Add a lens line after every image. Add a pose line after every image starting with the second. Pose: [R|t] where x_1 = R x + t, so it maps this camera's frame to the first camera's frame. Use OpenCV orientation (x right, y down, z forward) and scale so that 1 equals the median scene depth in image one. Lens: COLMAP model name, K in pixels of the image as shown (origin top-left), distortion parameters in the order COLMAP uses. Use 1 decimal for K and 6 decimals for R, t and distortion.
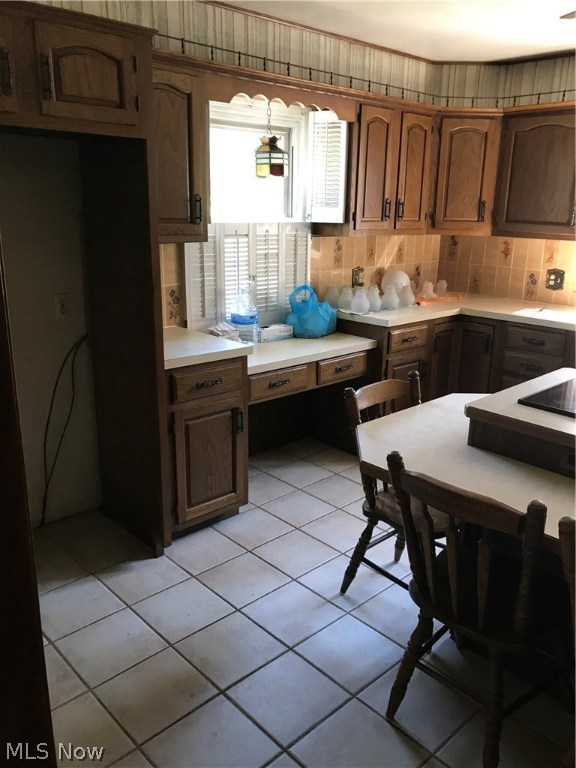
lens RADIAL K [[630.2, 0, 288.0], [0, 630.2, 384.0], [0, 0, 1]] dist [0.001515, 0.003110]
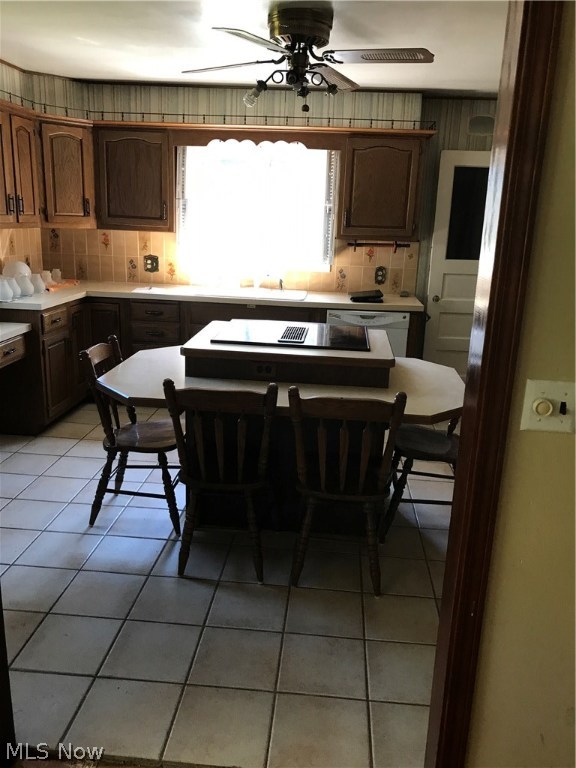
lens RADIAL K [[630.2, 0, 288.0], [0, 630.2, 384.0], [0, 0, 1]] dist [0.001515, 0.003110]
pose [[0.738979, -0.164275, 0.653394, -0.237955], [0.160016, 0.984863, 0.066637, 0.029458], [-0.654450, 0.055310, 0.754080, -0.103808]]
